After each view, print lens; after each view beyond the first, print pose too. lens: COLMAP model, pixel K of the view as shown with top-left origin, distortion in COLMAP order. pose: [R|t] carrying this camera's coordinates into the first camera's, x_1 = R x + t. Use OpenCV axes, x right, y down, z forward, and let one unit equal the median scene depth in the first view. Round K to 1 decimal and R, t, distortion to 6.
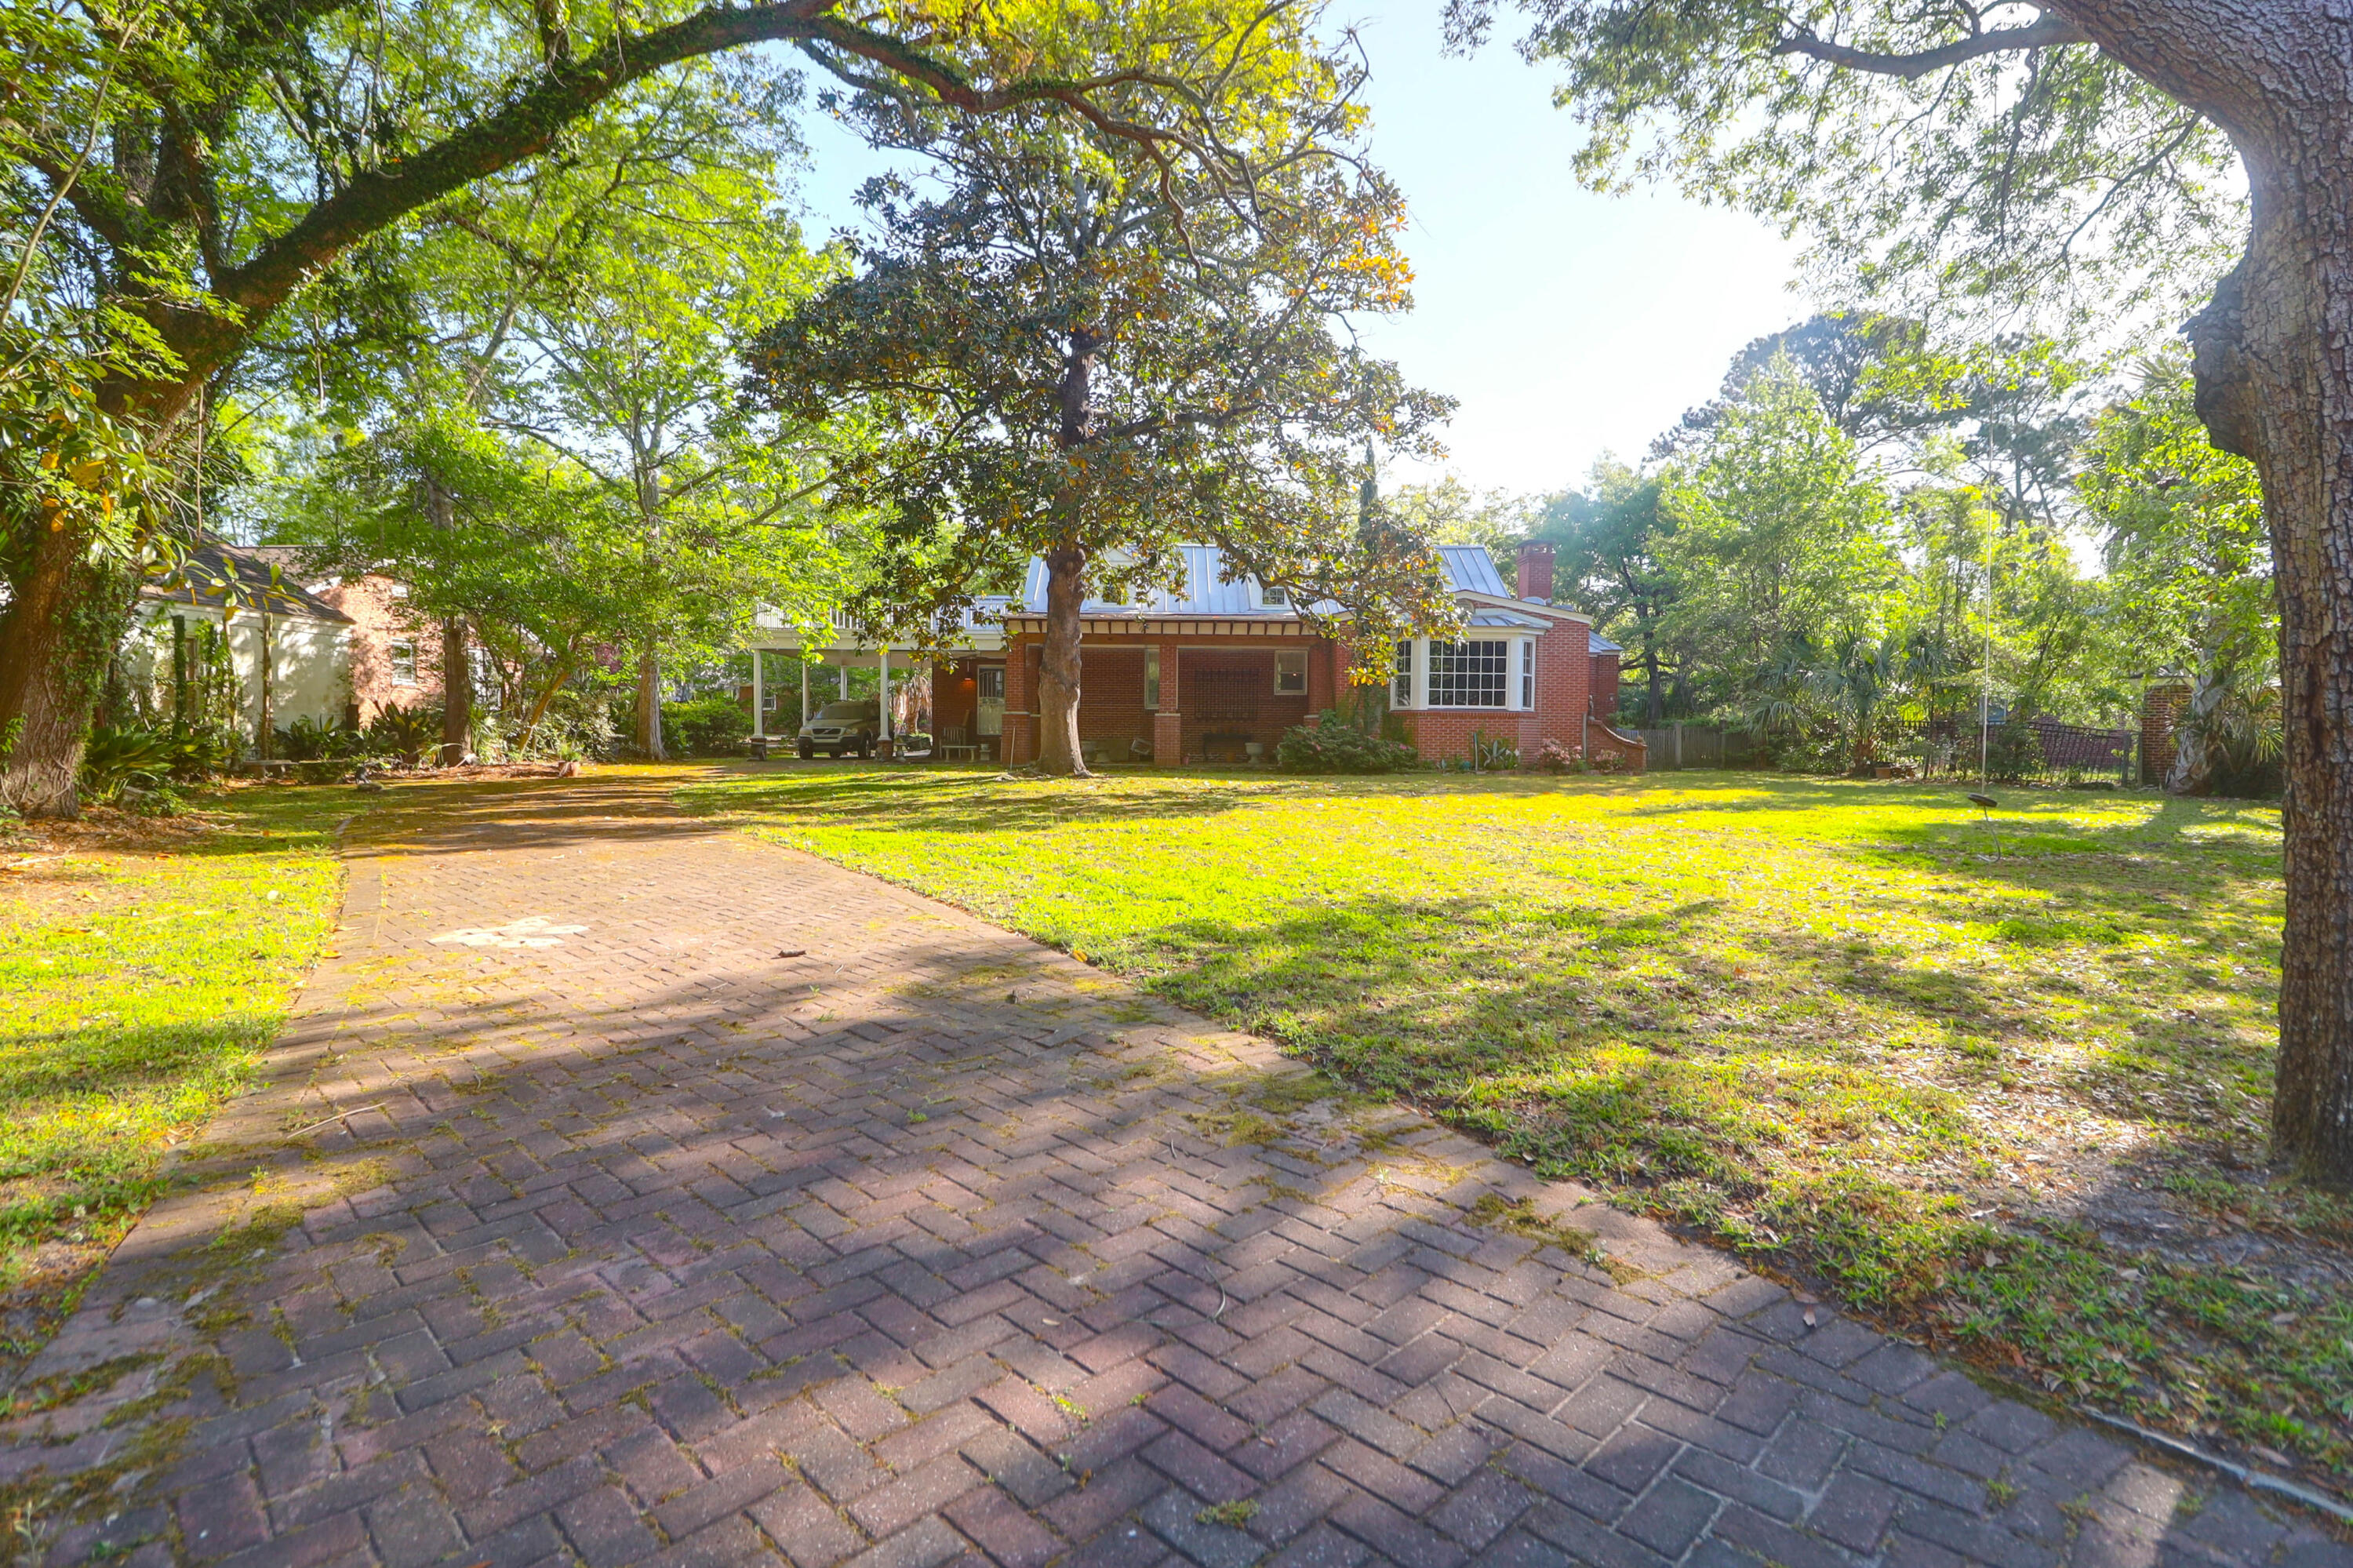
lens RADIAL K [[1166.0, 0, 1176.5], [0, 1166.0, 784.0], [0, 0, 1]] dist [-0.001930, -0.000422]
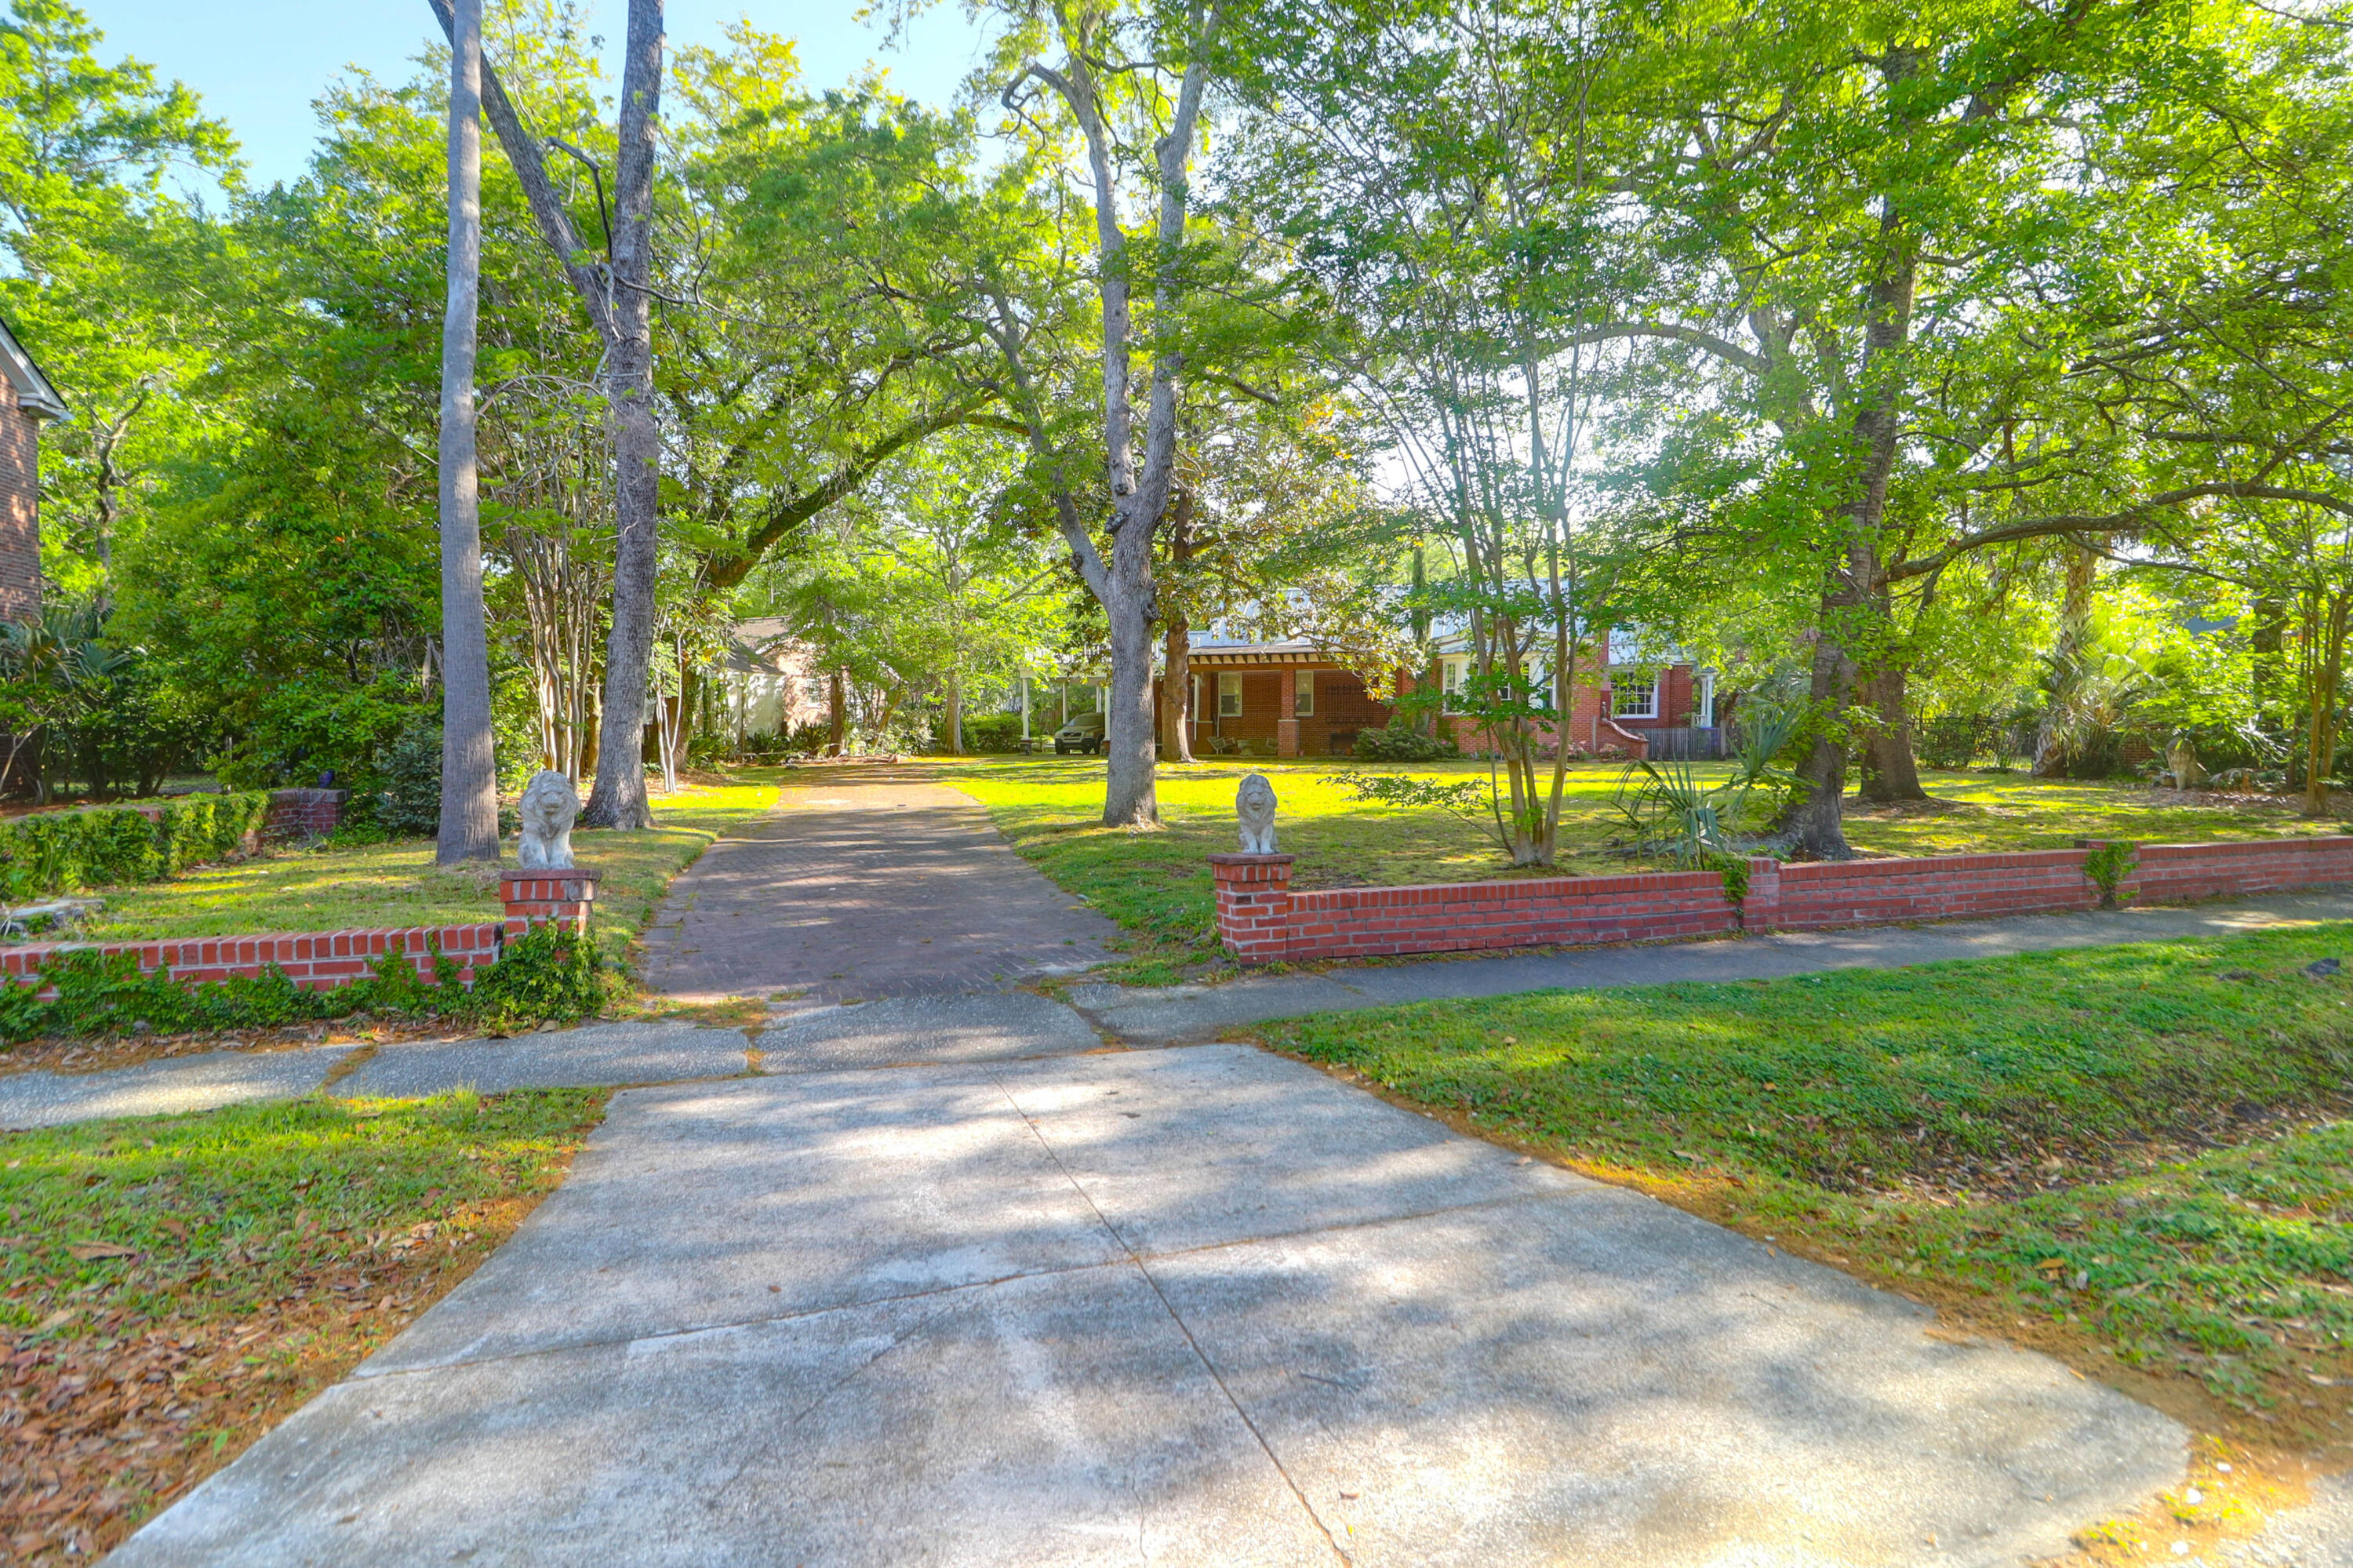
lens RADIAL K [[1166.0, 0, 1176.5], [0, 1166.0, 784.0], [0, 0, 1]] dist [-0.001930, -0.000422]
pose [[0.957567, 0.002477, -0.288201, 0.328045], [-0.002833, 0.999996, -0.000820, 0.022885], [0.288198, 0.001601, 0.957569, -0.459375]]
